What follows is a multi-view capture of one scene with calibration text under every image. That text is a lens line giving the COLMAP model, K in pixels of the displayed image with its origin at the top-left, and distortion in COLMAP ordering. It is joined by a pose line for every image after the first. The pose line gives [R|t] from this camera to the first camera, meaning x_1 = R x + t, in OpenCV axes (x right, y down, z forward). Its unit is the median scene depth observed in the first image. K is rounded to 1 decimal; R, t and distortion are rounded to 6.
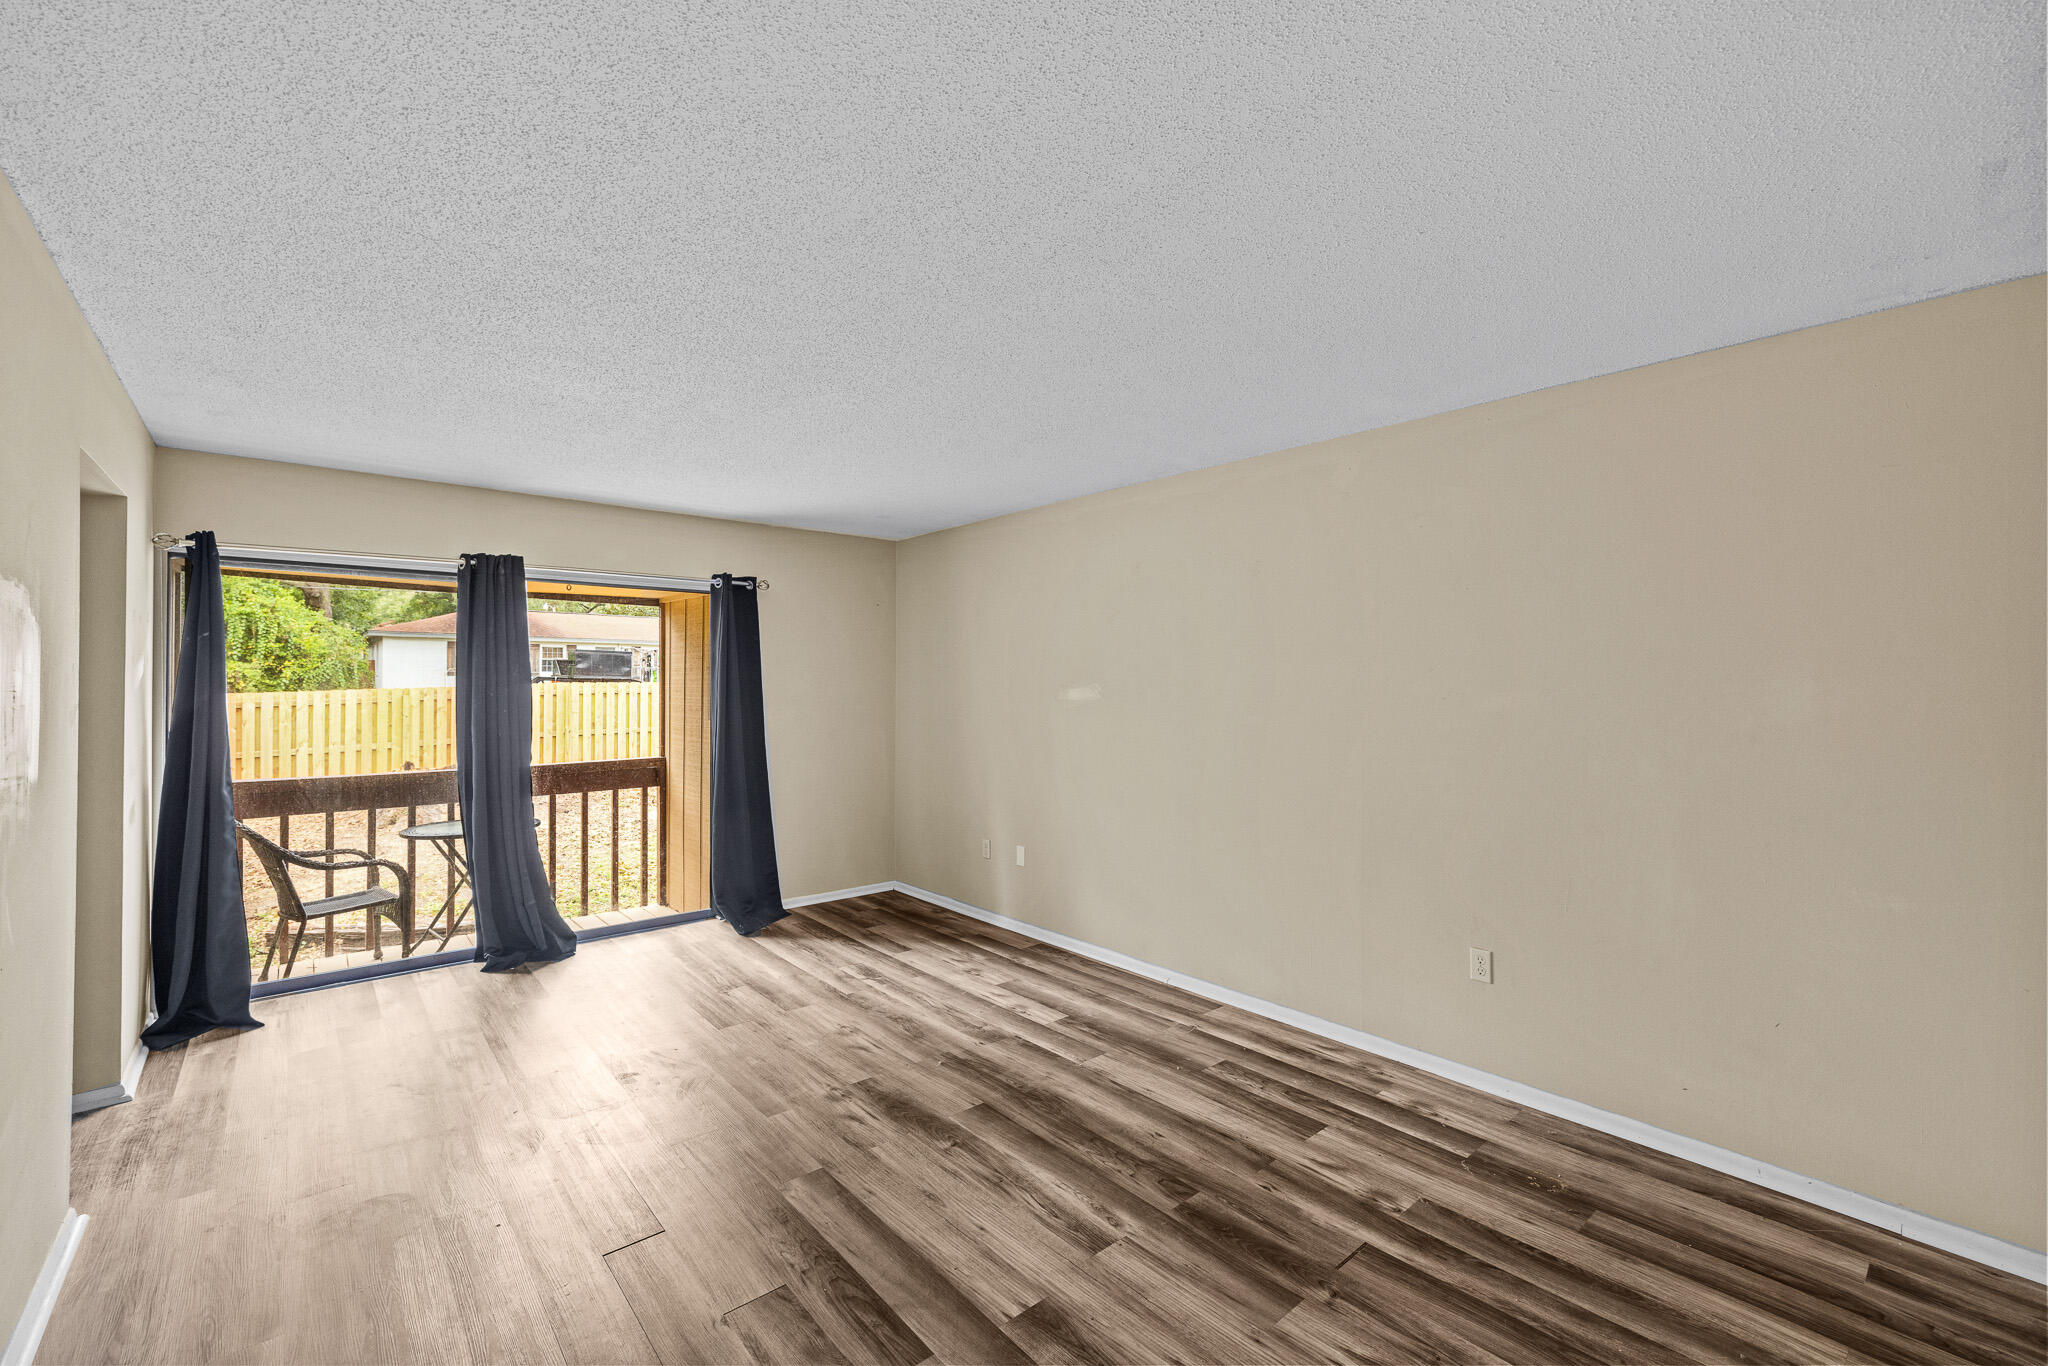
lens RADIAL K [[857.0, 0, 1029.4], [0, 857.0, 679.0], [0, 0, 1]] dist [0.003017, -0.000195]
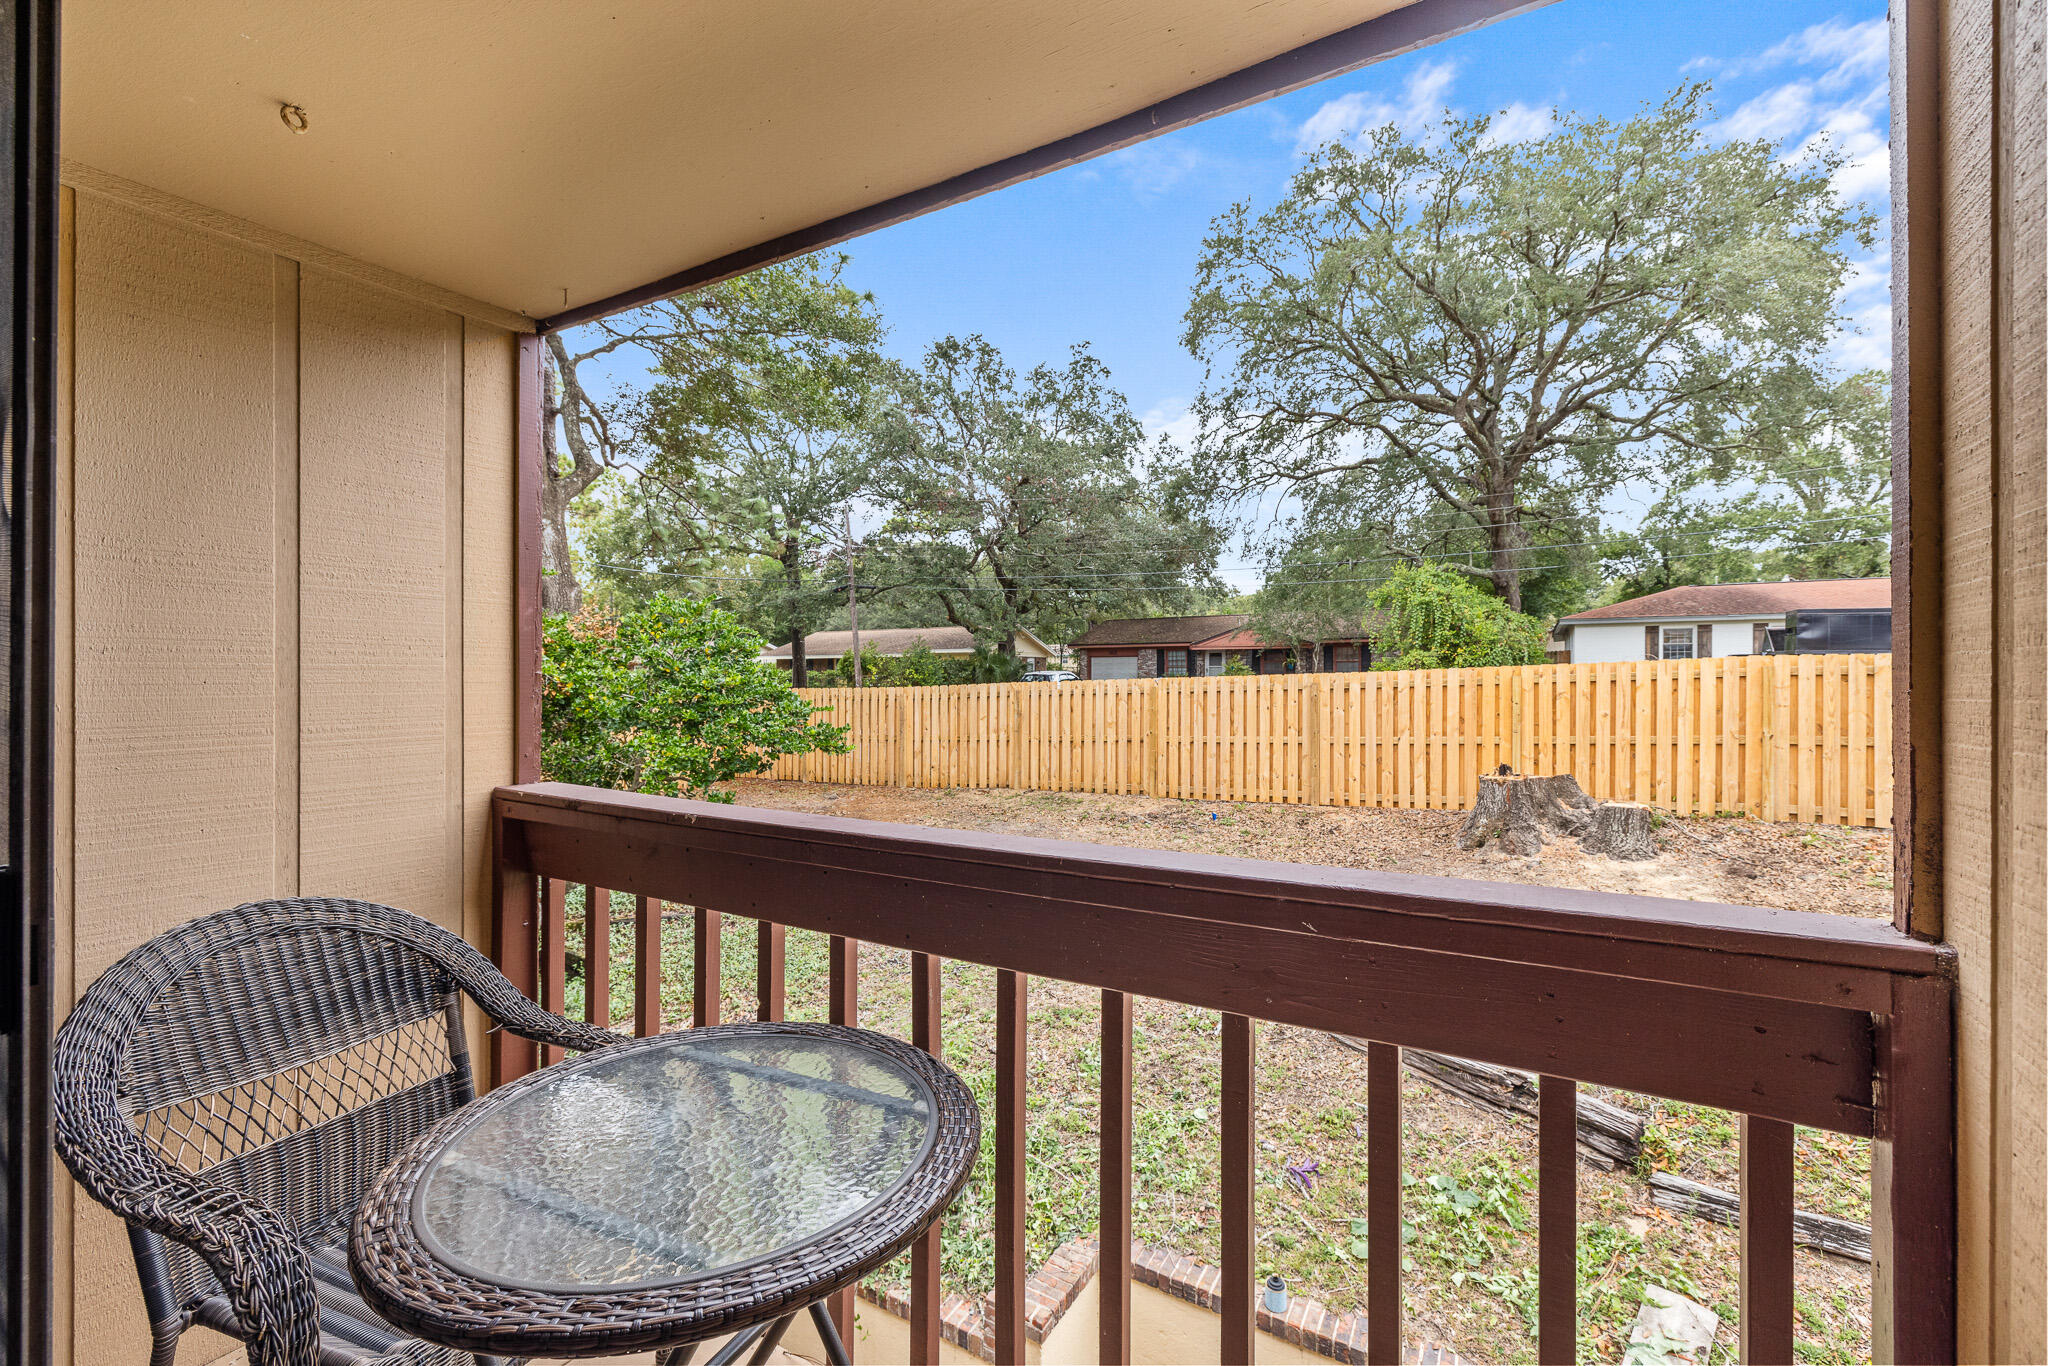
lens RADIAL K [[857.0, 0, 1028.2], [0, 857.0, 680.0], [0, 0, 1]] dist [0.003017, -0.000195]
pose [[0.318828, -0.000744, -0.947812, -0.365934], [0.003290, 0.999995, 0.000322, 0.052502], [0.947807, -0.003221, 0.318828, 0.873665]]
